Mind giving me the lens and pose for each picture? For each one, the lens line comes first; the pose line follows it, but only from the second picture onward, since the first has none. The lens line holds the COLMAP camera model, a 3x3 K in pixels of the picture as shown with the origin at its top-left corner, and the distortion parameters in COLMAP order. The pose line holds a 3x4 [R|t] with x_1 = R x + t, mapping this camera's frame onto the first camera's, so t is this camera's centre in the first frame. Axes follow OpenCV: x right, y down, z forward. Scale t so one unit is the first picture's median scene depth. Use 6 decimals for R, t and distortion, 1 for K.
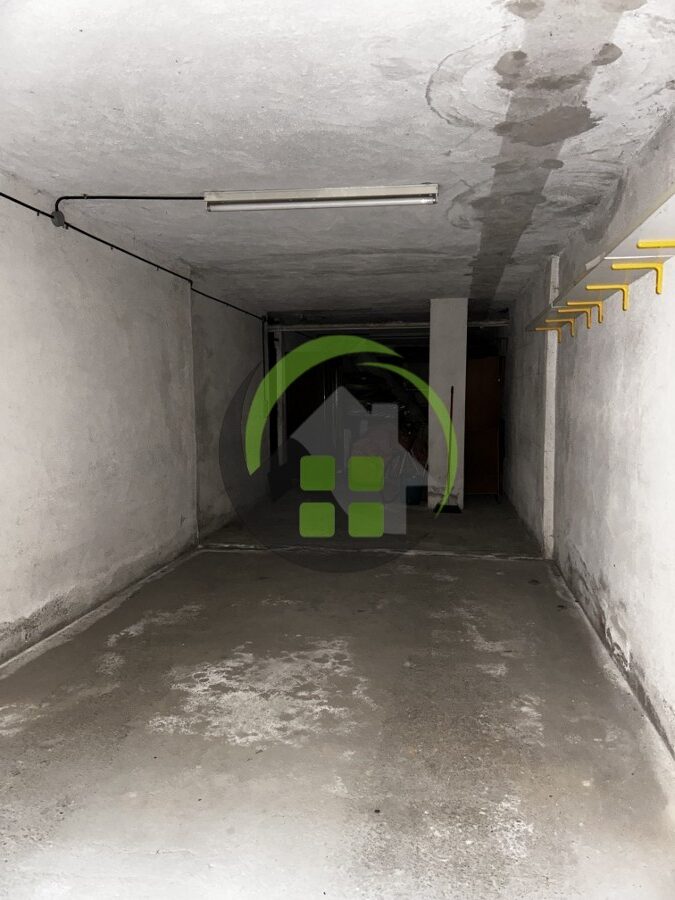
lens RADIAL K [[670.0, 0, 343.3], [0, 670.0, 453.2], [0, 0, 1]] dist [0.035136, -0.014095]
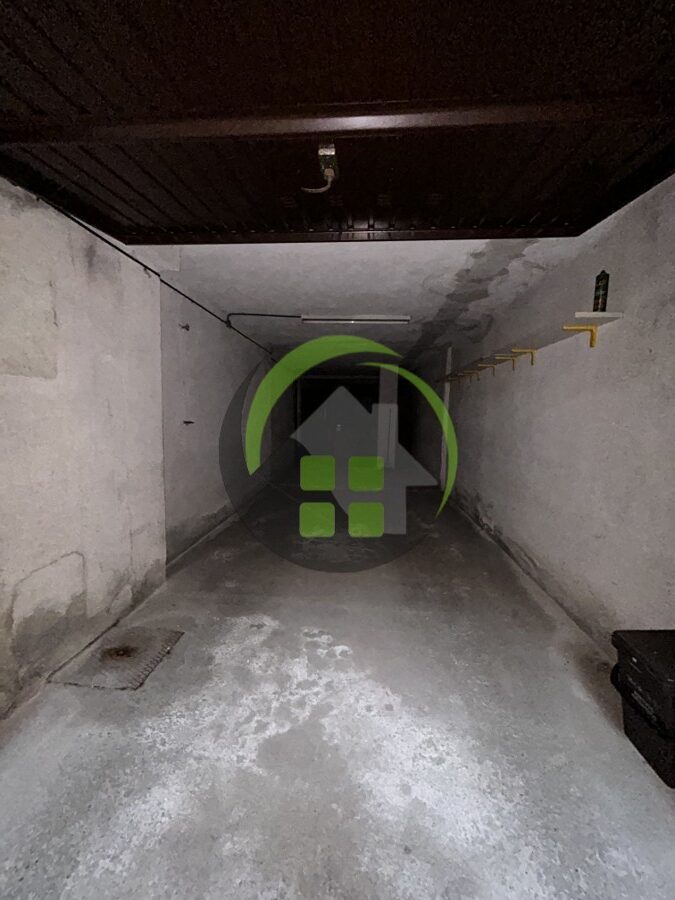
lens RADIAL K [[361.9, 0, 333.8], [0, 361.9, 450.3], [0, 0, 1]] dist [0.002646, -0.000539]
pose [[0.997071, 0.012773, 0.075402, -0.214801], [-0.014078, 0.999760, 0.016801, 0.025503], [-0.075170, -0.017813, 0.997012, -0.181772]]
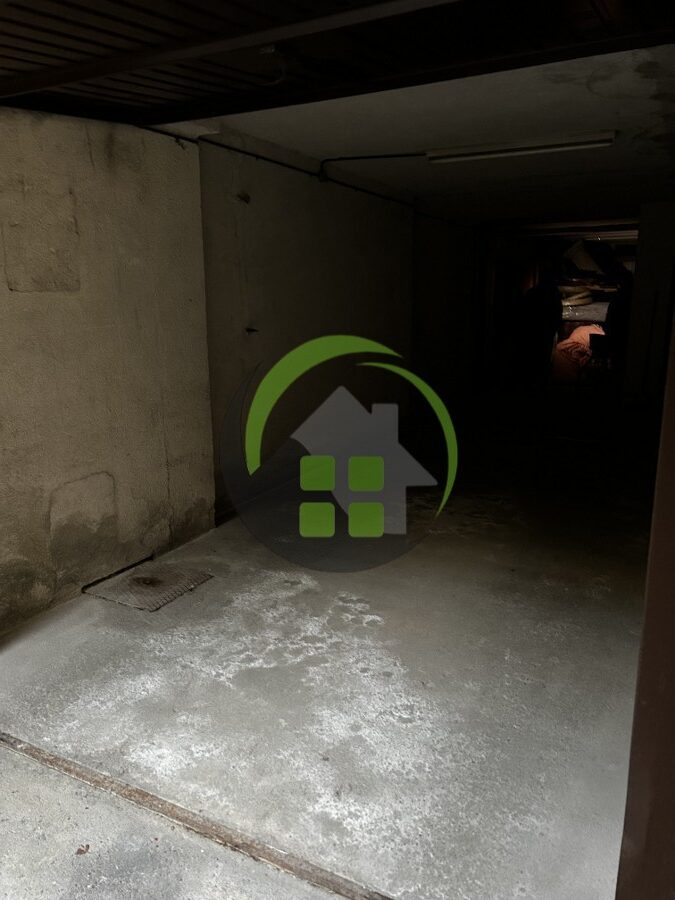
lens RADIAL K [[670.0, 0, 335.2], [0, 670.0, 448.0], [0, 0, 1]] dist [0.035136, -0.014095]
pose [[0.946245, 0.068642, -0.316084, 0.097999], [-0.023294, 0.989147, 0.145071, 0.006873], [0.322611, -0.129910, 0.937574, -0.445472]]
